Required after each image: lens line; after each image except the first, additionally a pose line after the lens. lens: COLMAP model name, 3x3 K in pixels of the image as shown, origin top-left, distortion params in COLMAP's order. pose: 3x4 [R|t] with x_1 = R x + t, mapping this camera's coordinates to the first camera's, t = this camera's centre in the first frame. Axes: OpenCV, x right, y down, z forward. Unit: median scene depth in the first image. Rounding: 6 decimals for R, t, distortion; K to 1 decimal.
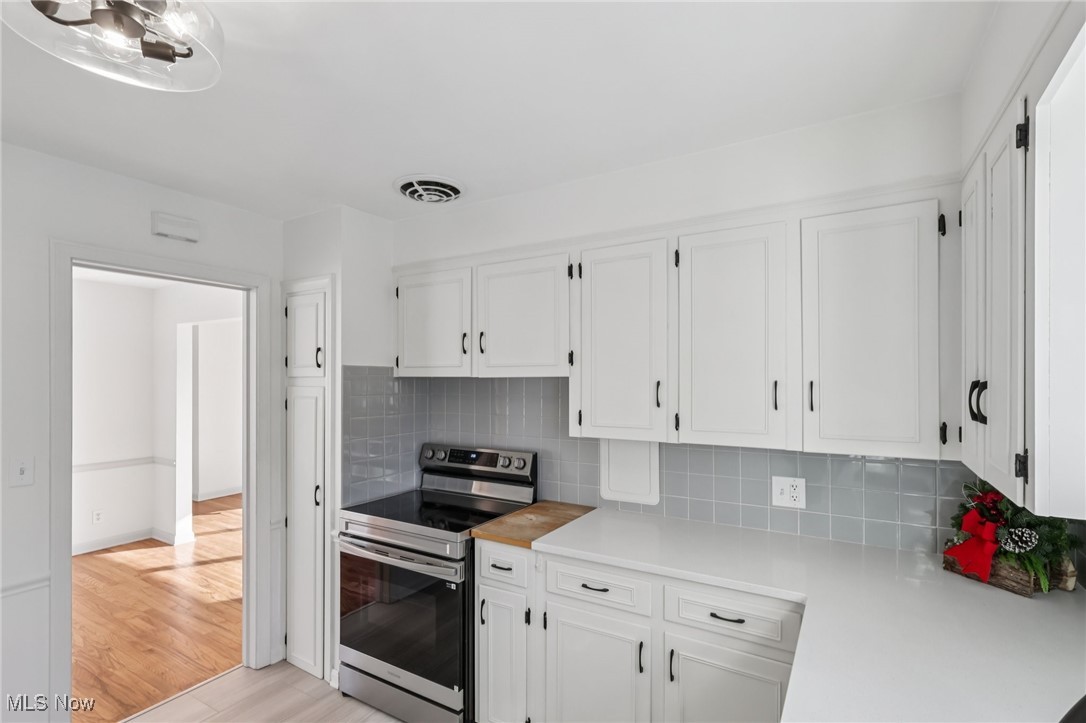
lens RADIAL K [[507.7, 0, 544.2], [0, 507.7, 363.5], [0, 0, 1]] dist [-0.001752, 0.000500]
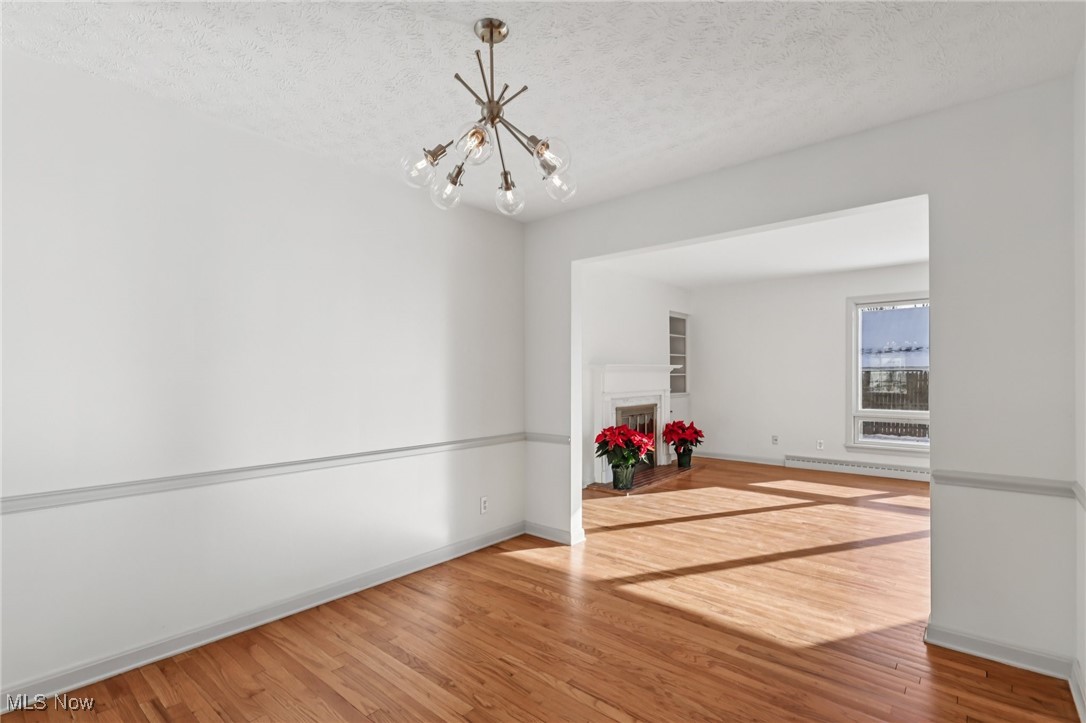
lens RADIAL K [[507.7, 0, 541.7], [0, 507.7, 363.2], [0, 0, 1]] dist [-0.001752, 0.000500]
pose [[0.982458, -0.012990, -0.186032, -0.628636], [0.012899, 0.999915, -0.001699, 0.080398], [0.186039, -0.000730, 0.982542, 0.227706]]
